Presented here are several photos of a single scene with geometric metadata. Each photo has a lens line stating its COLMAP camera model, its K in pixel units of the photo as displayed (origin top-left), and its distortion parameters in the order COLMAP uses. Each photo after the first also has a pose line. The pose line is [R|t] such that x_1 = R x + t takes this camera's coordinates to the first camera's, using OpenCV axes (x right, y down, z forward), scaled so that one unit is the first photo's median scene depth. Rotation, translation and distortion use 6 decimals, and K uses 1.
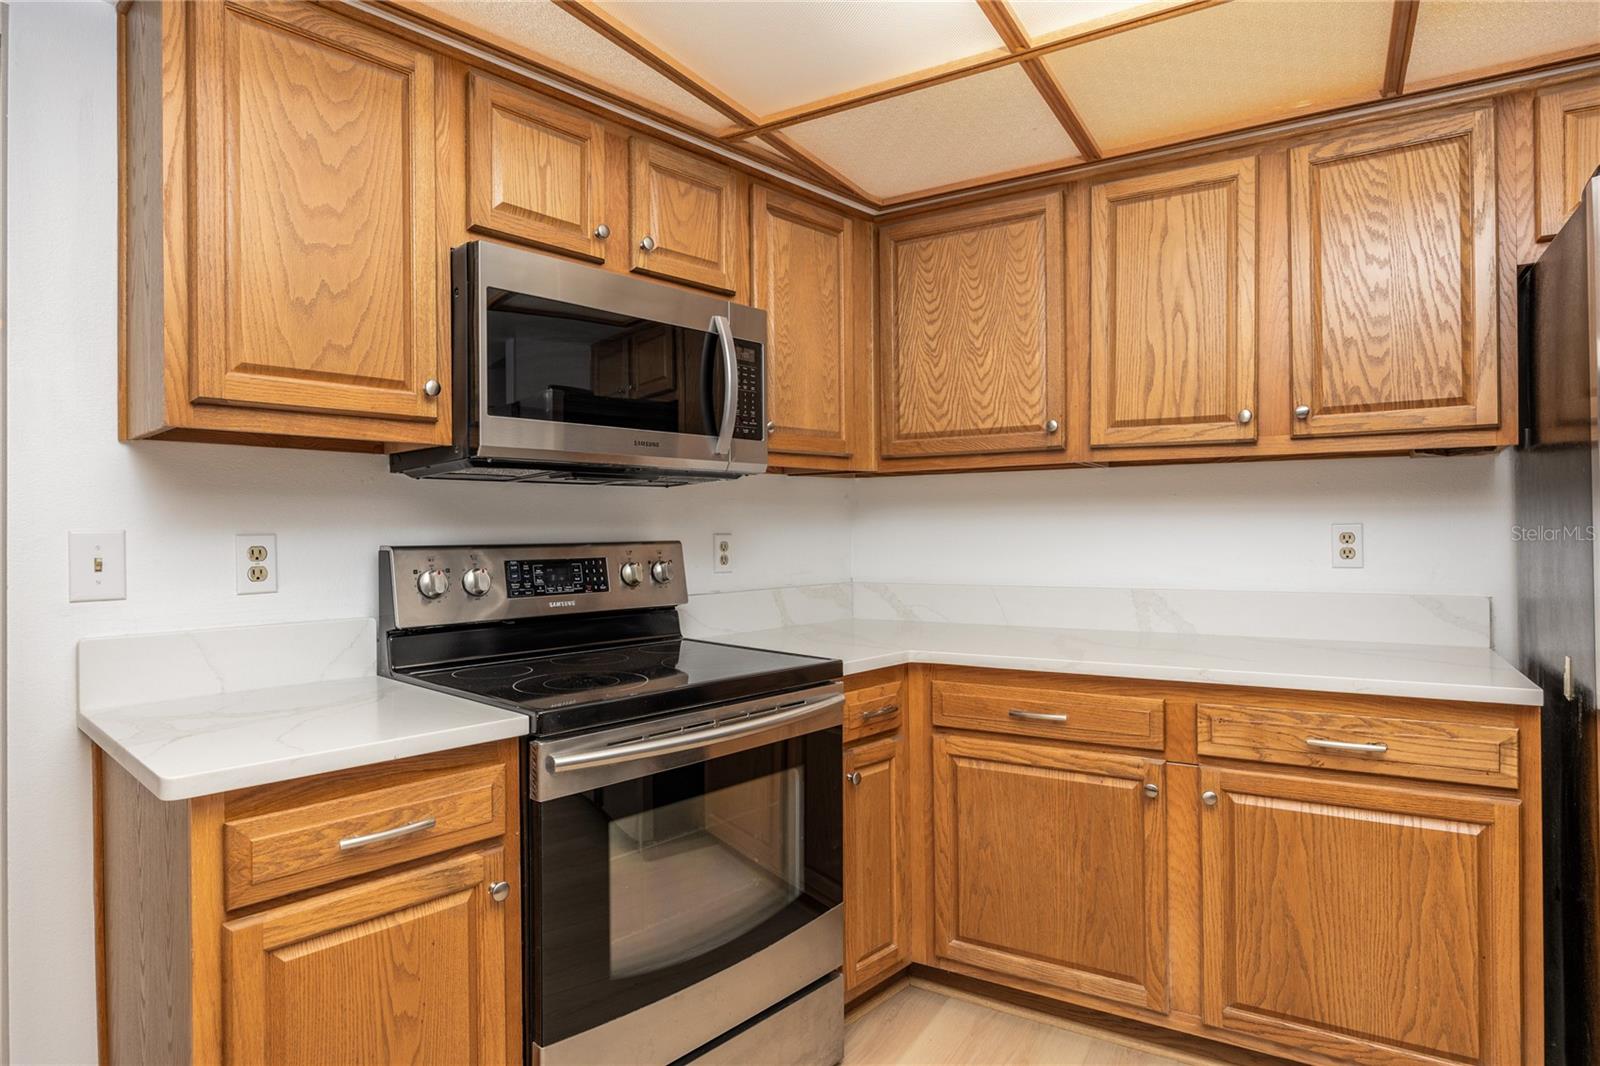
lens RADIAL K [[899.7, 0, 809.9], [0, 899.7, 531.9], [0, 0, 1]] dist [-0.006817, -0.001472]
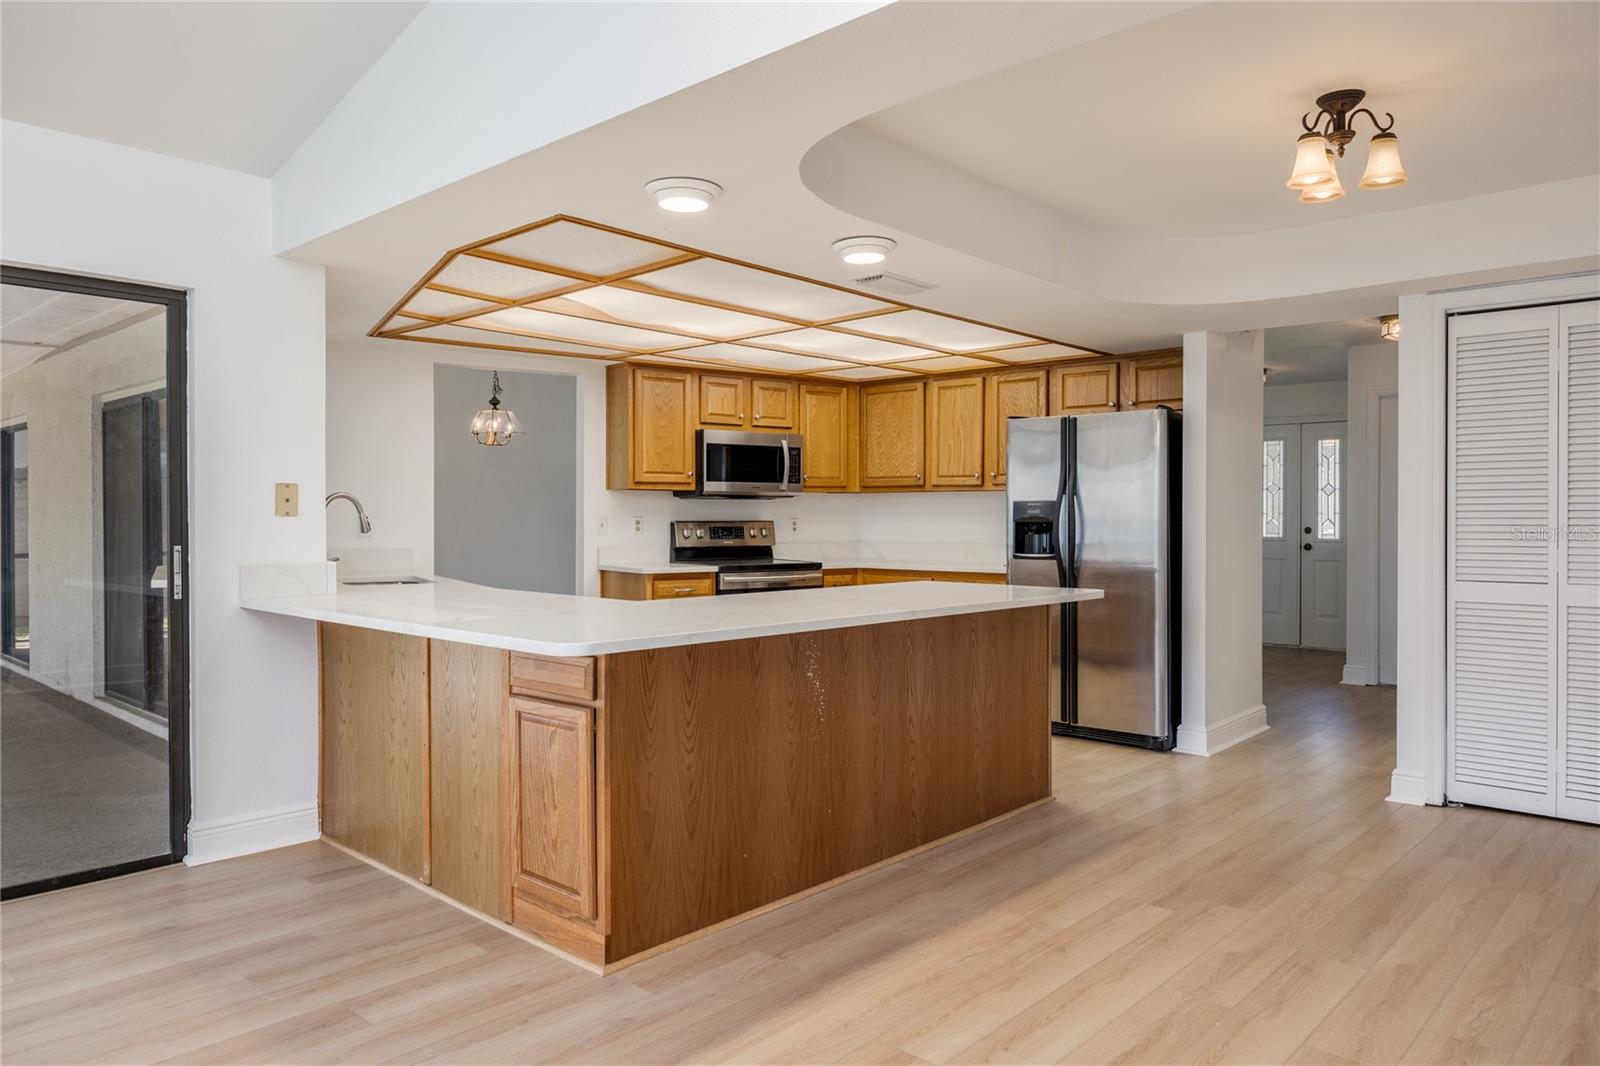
lens RADIAL K [[1069.9, 0, 797.8], [0, 1069.9, 528.3], [0, 0, 1]] dist [0.003127, 0.000685]
pose [[0.977026, 0.011000, -0.212837, 0.650718], [-0.008615, 0.999889, 0.012130, -0.006950], [0.212947, -0.010018, 0.977012, -2.229726]]
